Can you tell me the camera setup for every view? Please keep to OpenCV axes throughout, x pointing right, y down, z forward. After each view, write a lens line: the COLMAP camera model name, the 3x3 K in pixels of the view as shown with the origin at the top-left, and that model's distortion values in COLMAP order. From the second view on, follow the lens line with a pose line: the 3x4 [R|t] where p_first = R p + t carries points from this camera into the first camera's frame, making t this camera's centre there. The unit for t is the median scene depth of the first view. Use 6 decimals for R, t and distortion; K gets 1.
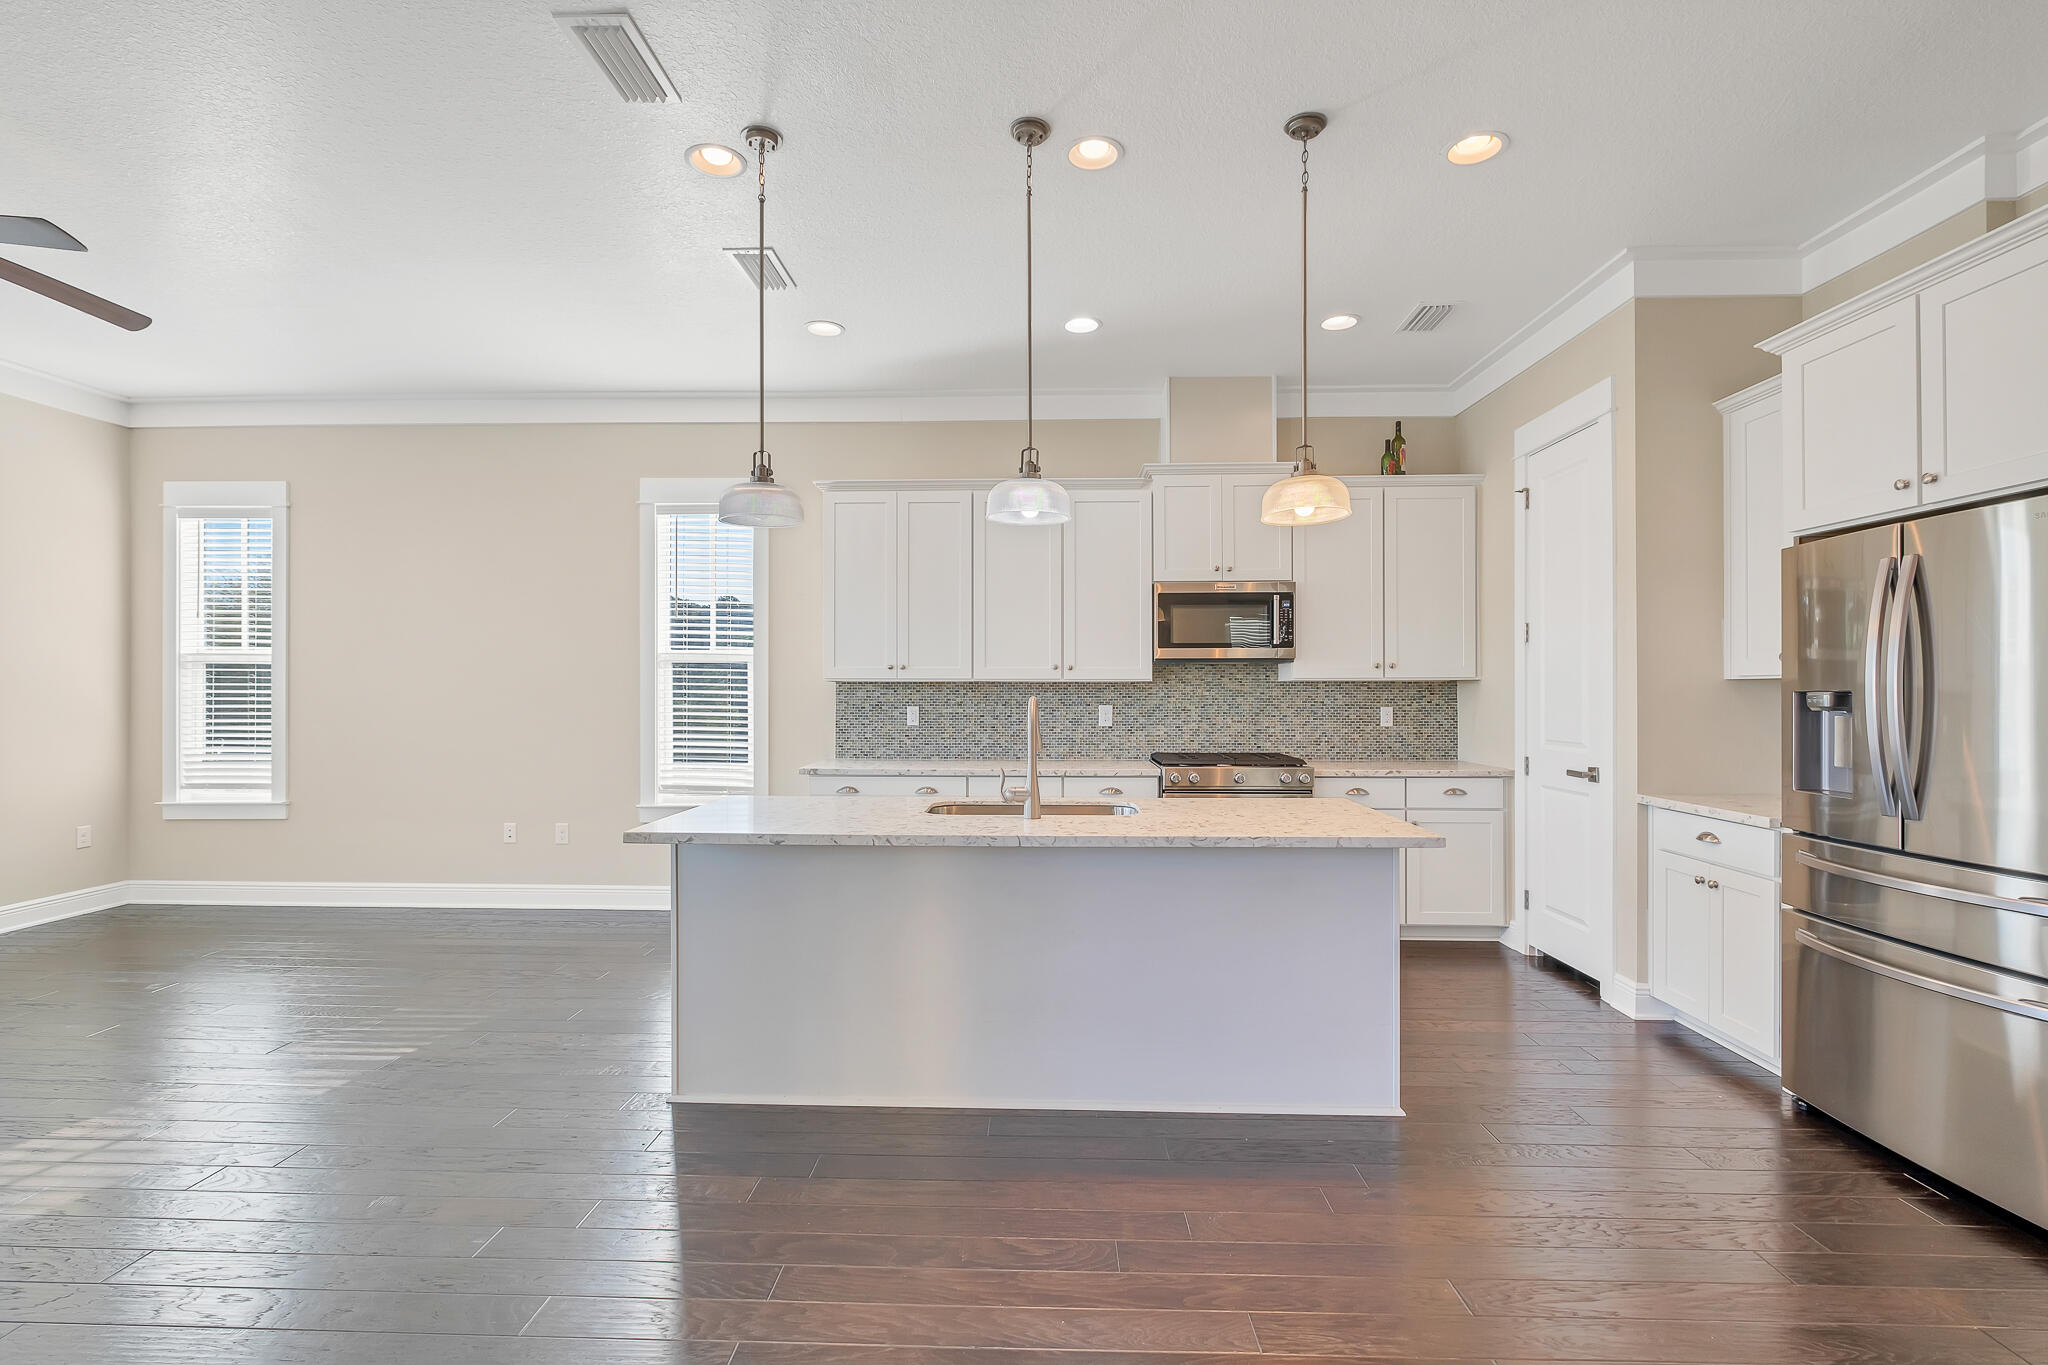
lens RADIAL K [[918.1, 0, 1024.3], [0, 918.1, 688.7], [0, 0, 1]] dist [-0.002508, 0.000405]
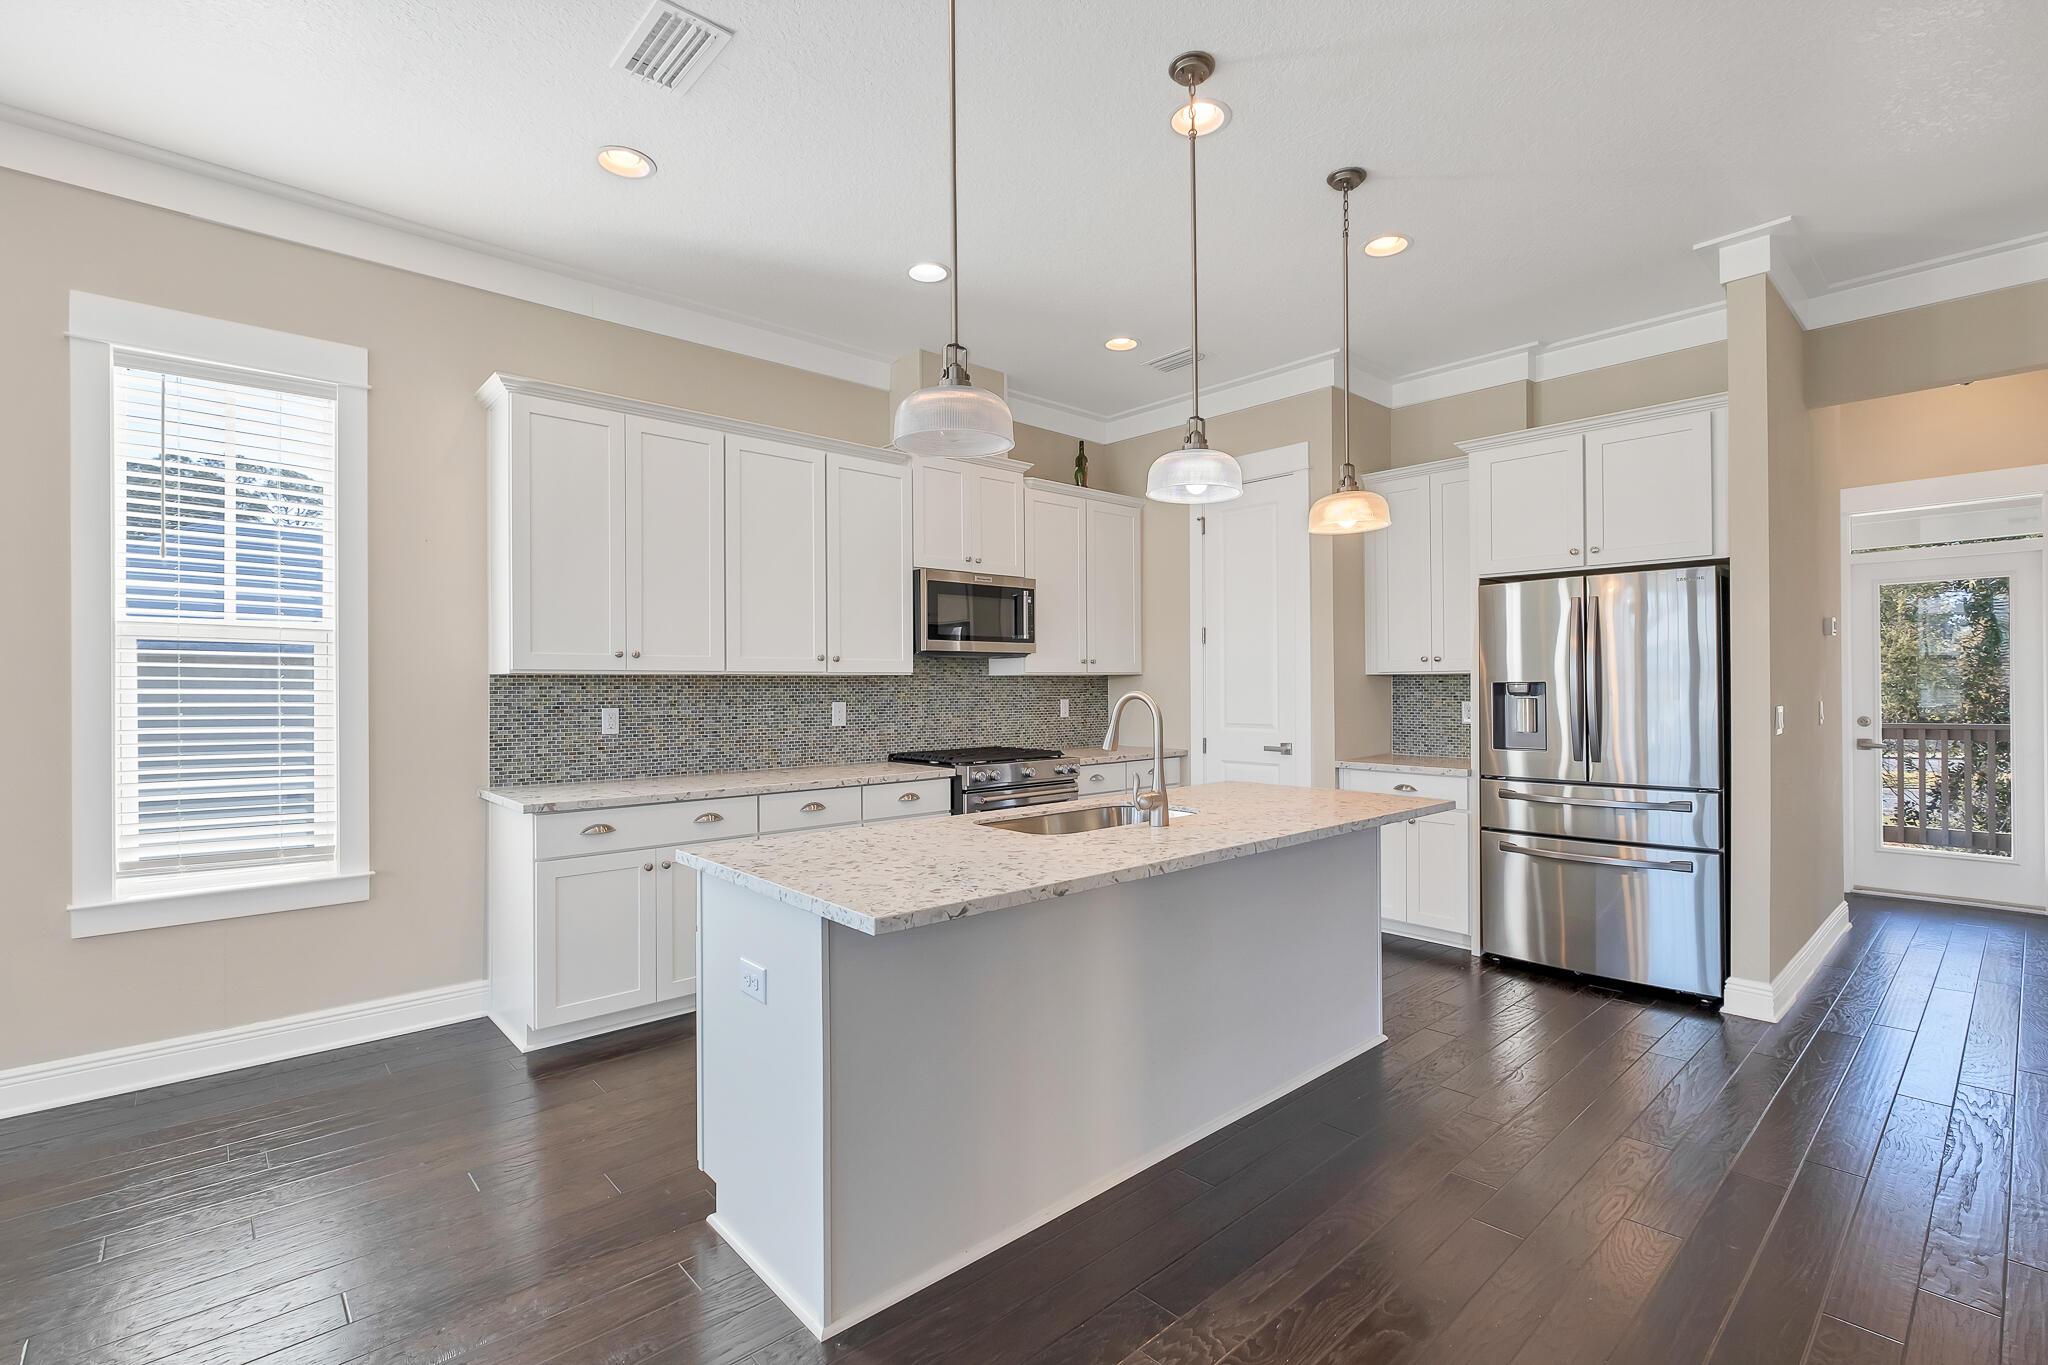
lens RADIAL K [[918.1, 0, 1017.6], [0, 918.1, 681.6], [0, 0, 1]] dist [-0.002508, 0.000405]
pose [[0.723013, -0.001856, 0.690832, -0.400798], [0.003740, 0.999992, -0.001228, 0.000019], [-0.690825, 0.003472, 0.723014, 0.249613]]
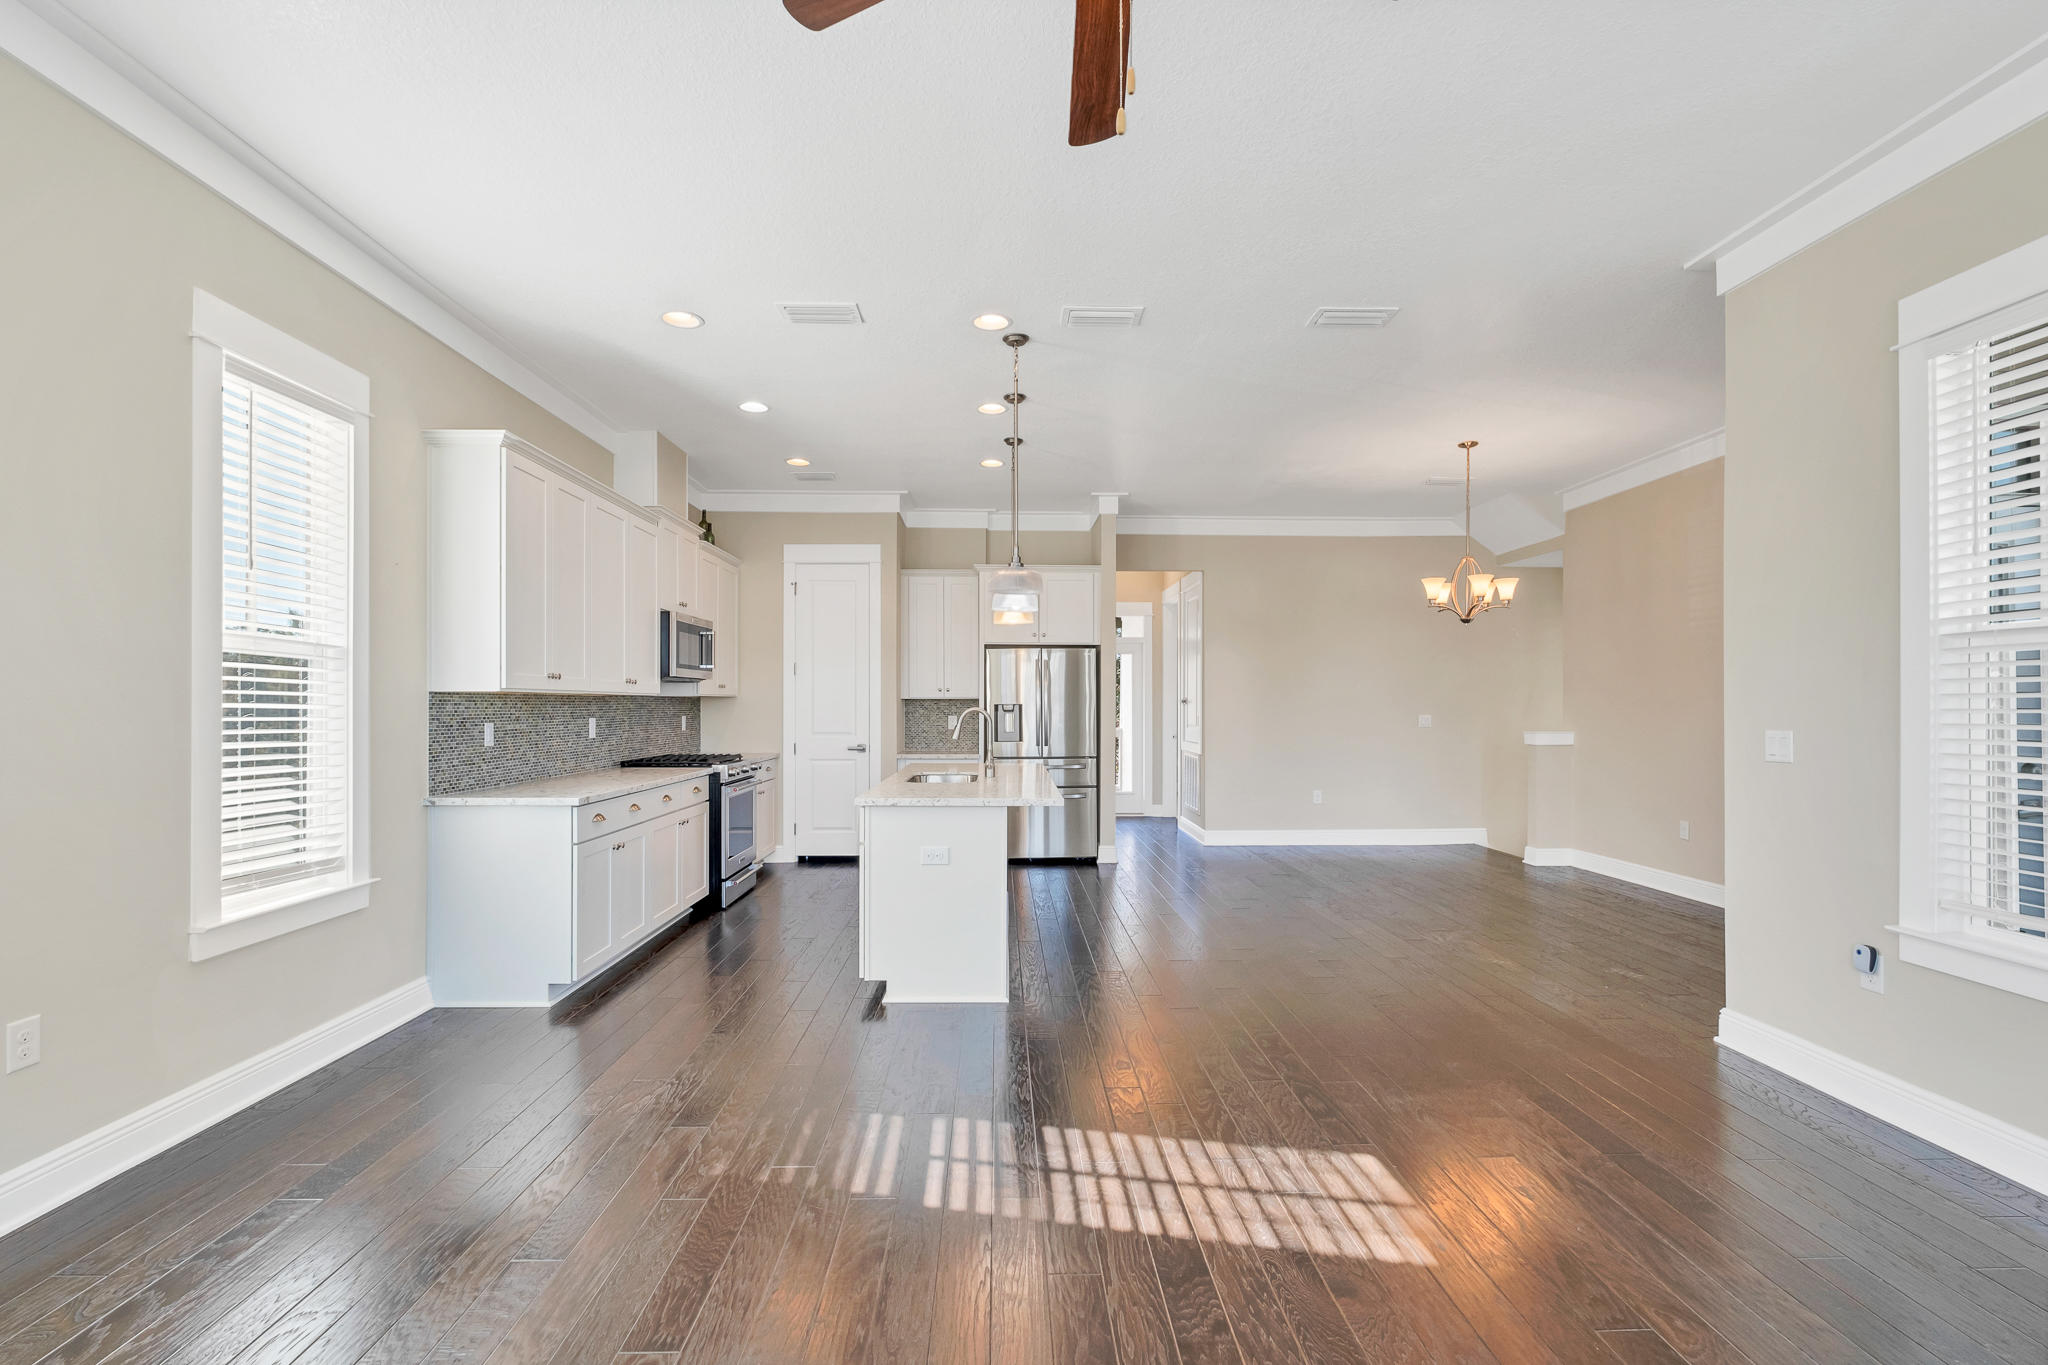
lens RADIAL K [[918.1, 0, 997.0], [0, 918.1, 701.8], [0, 0, 1]] dist [-0.002508, 0.000405]
pose [[-0.036659, 0.002334, 0.999325, -0.970630], [-0.003581, 0.999991, -0.002467, 0.000821], [-0.999321, -0.003669, -0.036651, 0.592194]]
